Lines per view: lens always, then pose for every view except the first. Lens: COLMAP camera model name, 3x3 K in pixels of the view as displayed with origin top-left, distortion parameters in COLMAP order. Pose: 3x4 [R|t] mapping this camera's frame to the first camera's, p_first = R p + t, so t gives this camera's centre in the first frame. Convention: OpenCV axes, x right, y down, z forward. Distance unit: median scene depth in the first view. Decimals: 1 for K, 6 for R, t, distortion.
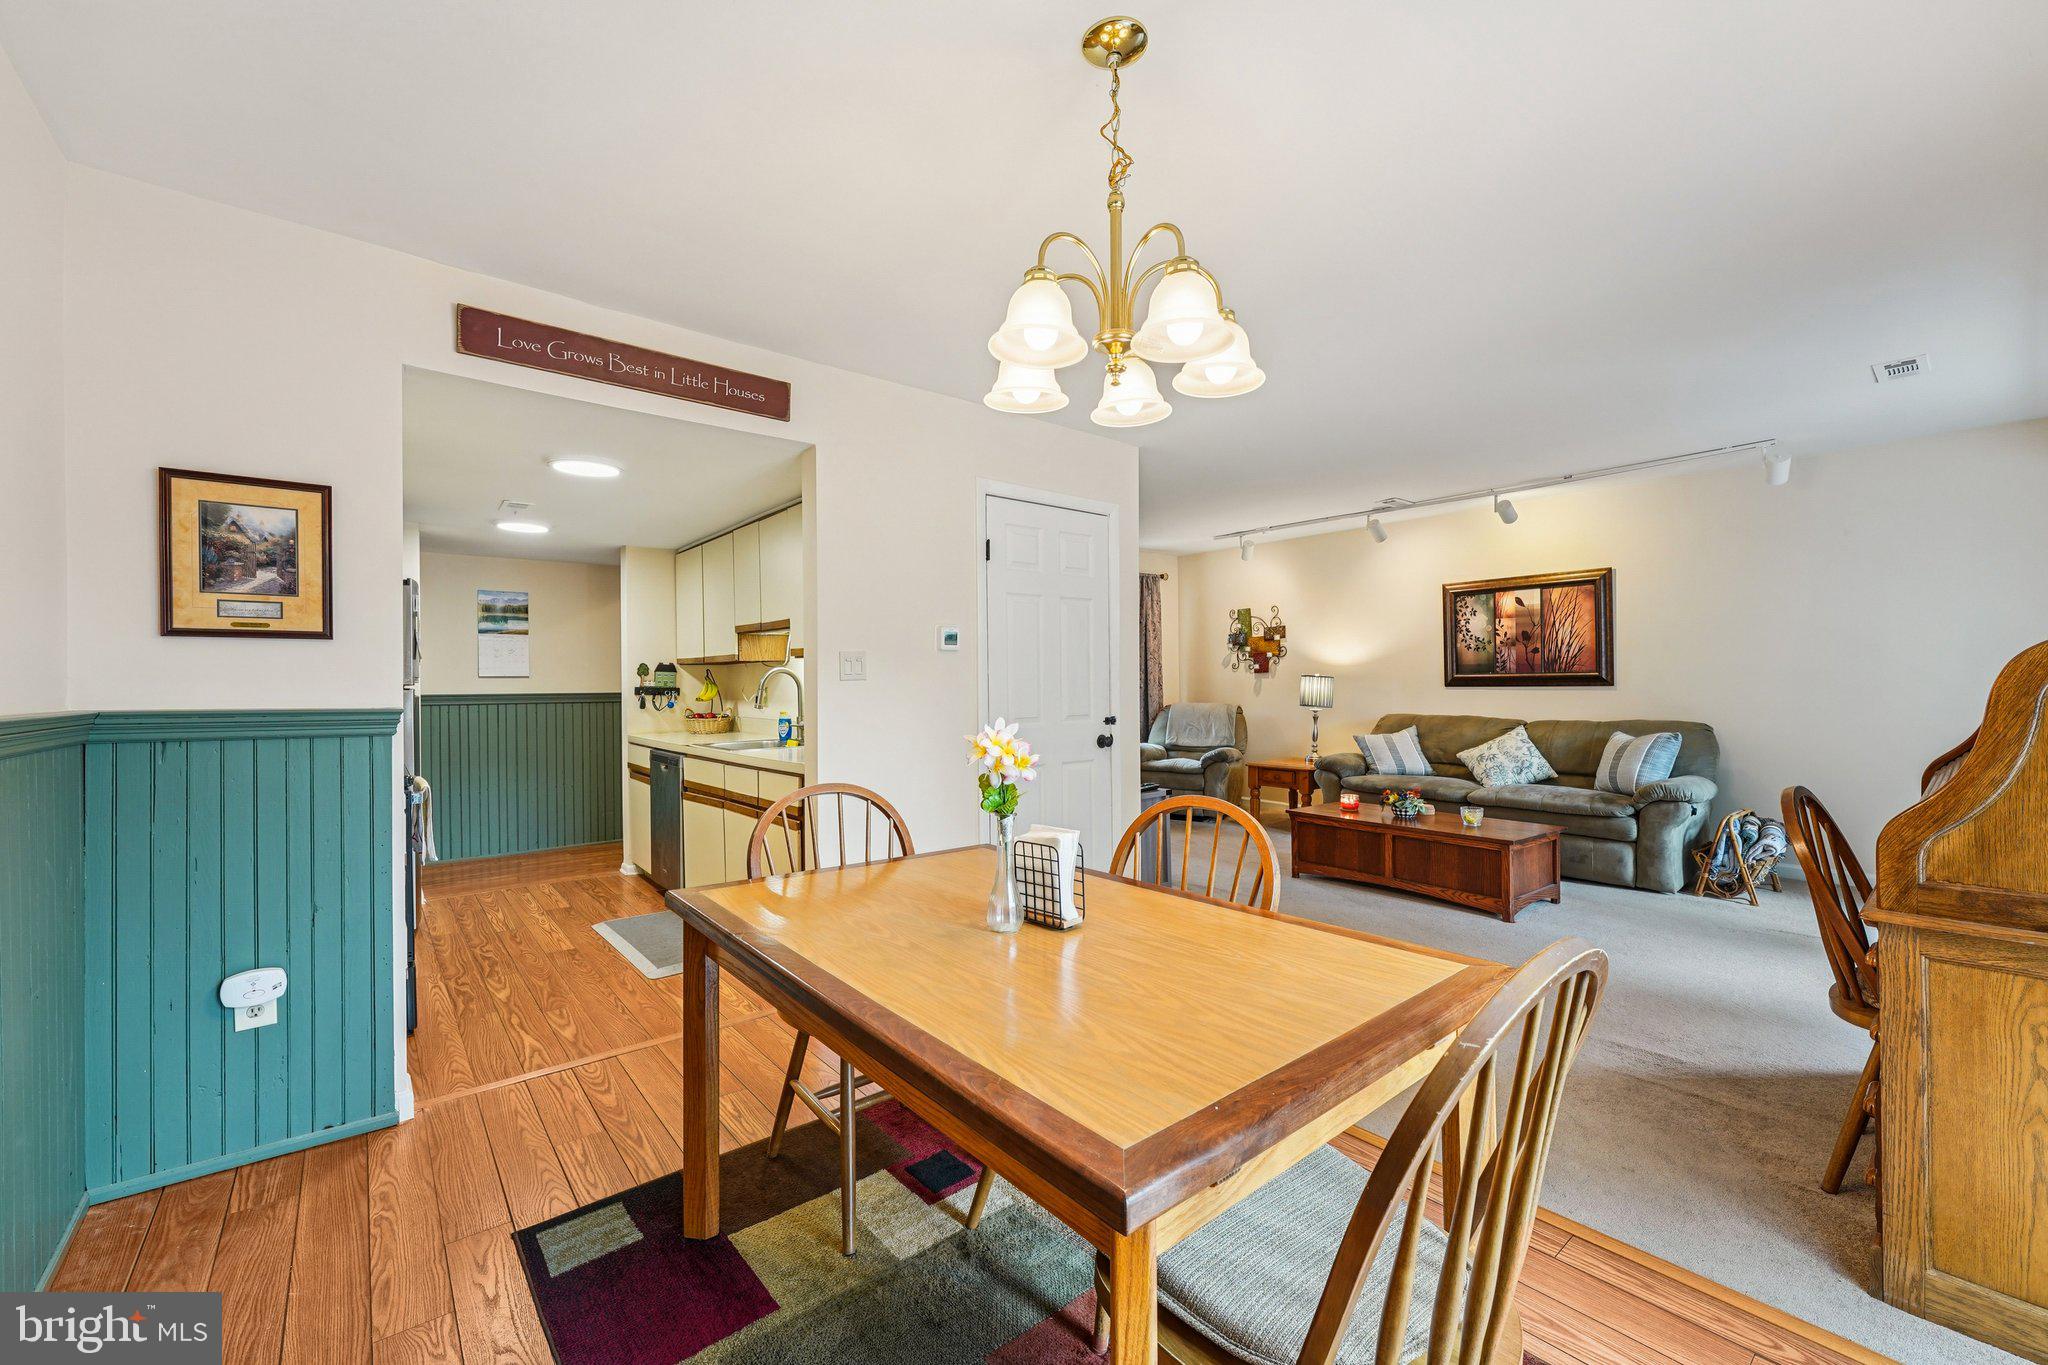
lens RADIAL K [[819.4, 0, 1018.2], [0, 819.4, 681.8], [0, 0, 1]] dist [0.000600, -0.000320]
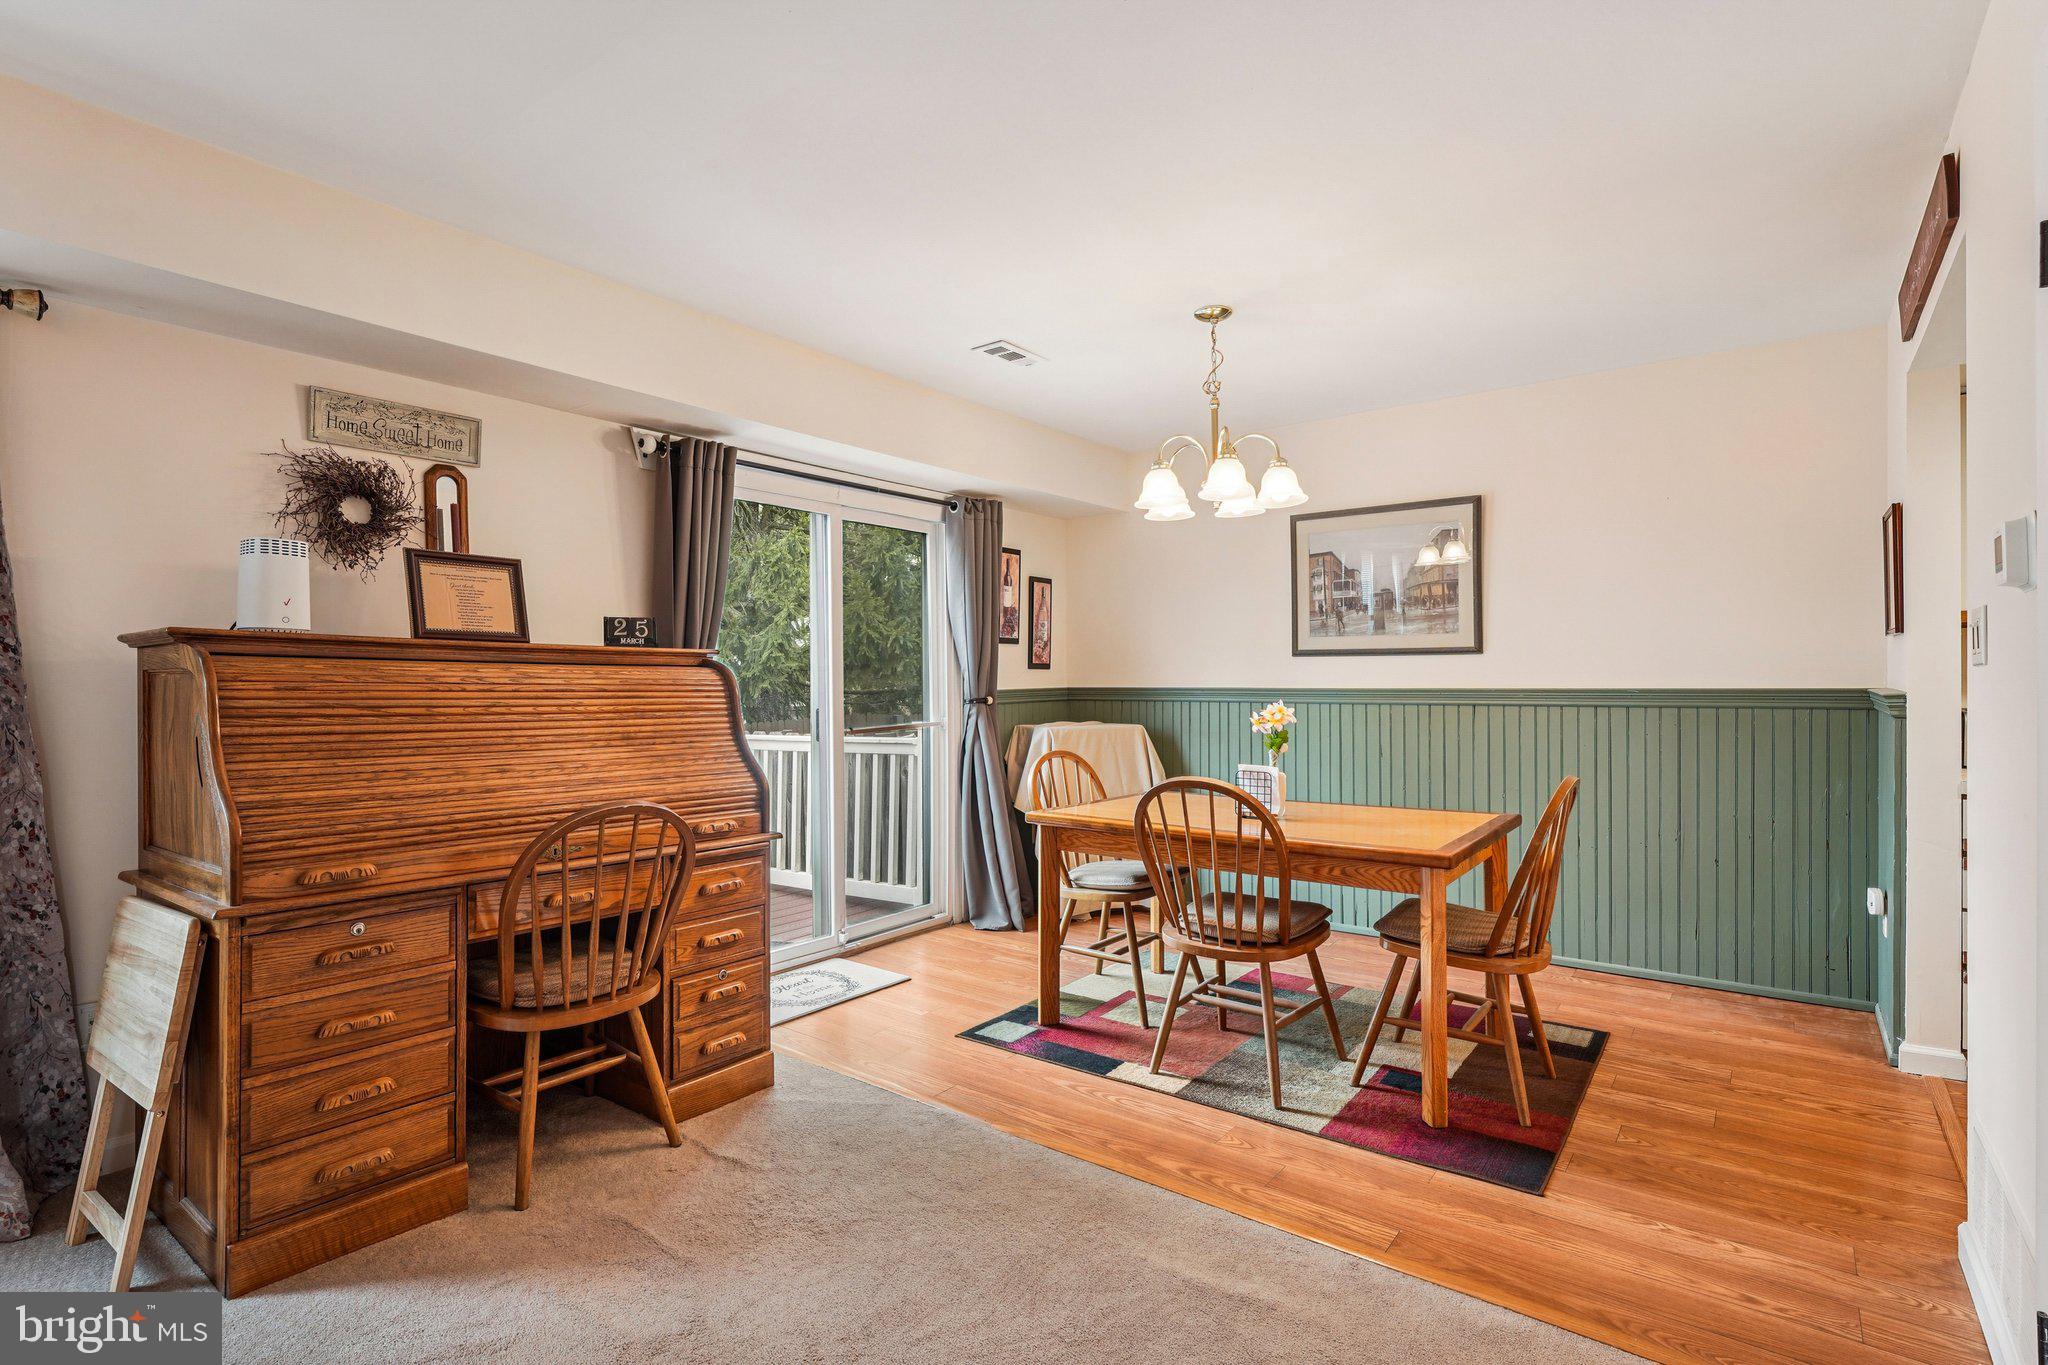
lens RADIAL K [[974.4, 0, 1024.0], [0, 974.4, 682.5], [0, 0, 1]] dist [0.000407, -0.000485]
pose [[-0.971193, 0.013690, -0.237901, 0.288424], [0.013735, 0.999905, 0.001470, -0.001796], [0.237898, -0.001840, -0.971288, 0.826010]]
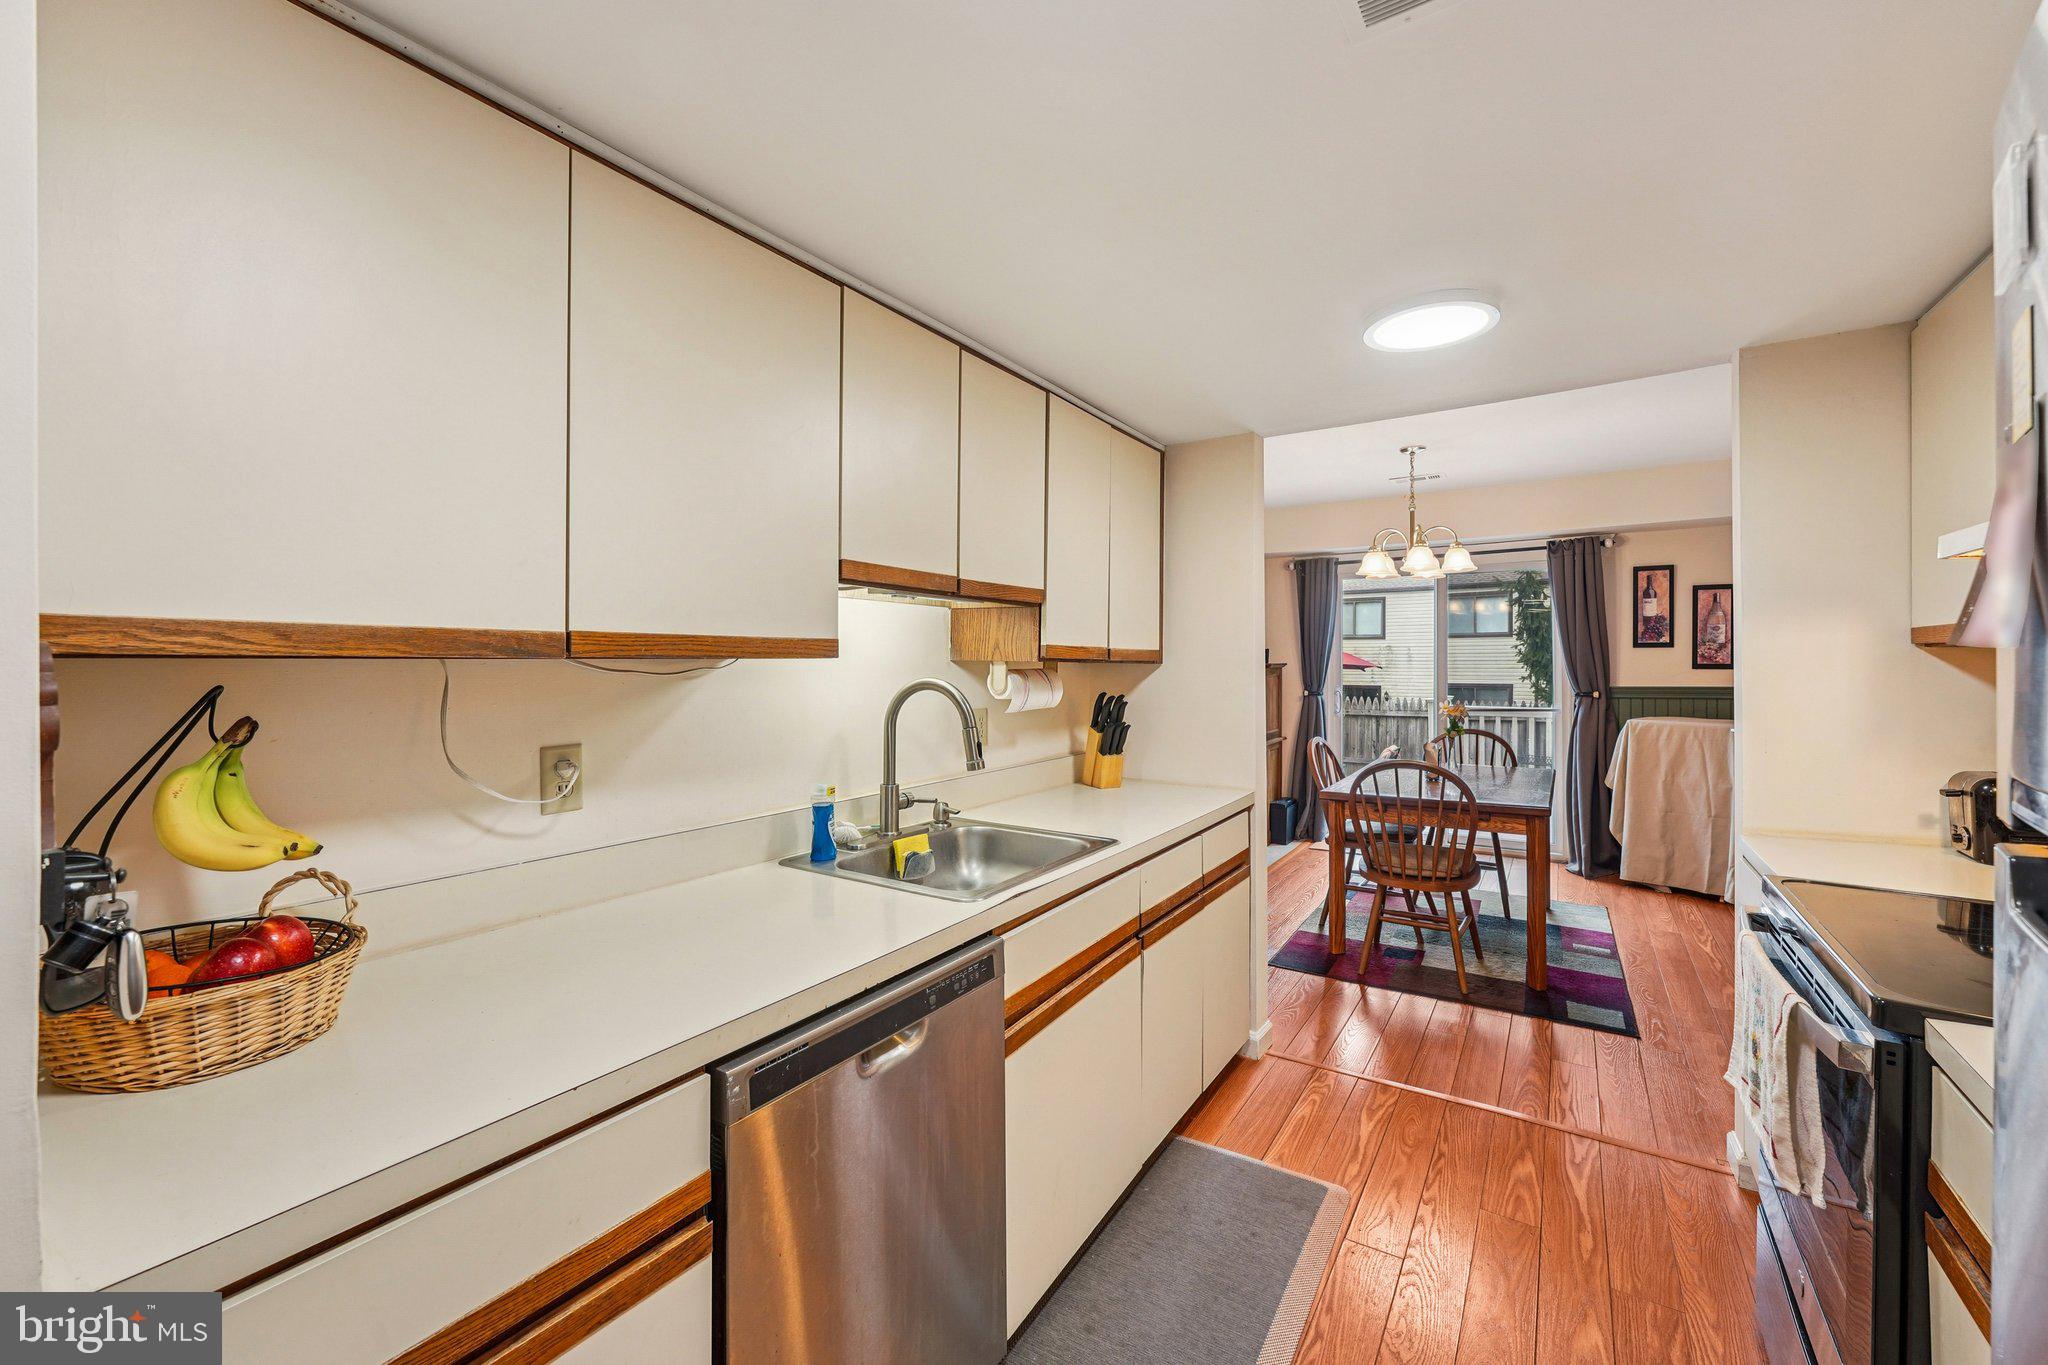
lens RADIAL K [[832.2, 0, 1018.3], [0, 832.2, 653.1], [0, 0, 1]] dist [-0.002762, -0.000170]
pose [[-0.304267, 0.014477, 0.952477, -0.590897], [0.001075, 0.999889, -0.014854, -0.018337], [-0.952586, -0.003496, -0.304248, 0.869056]]
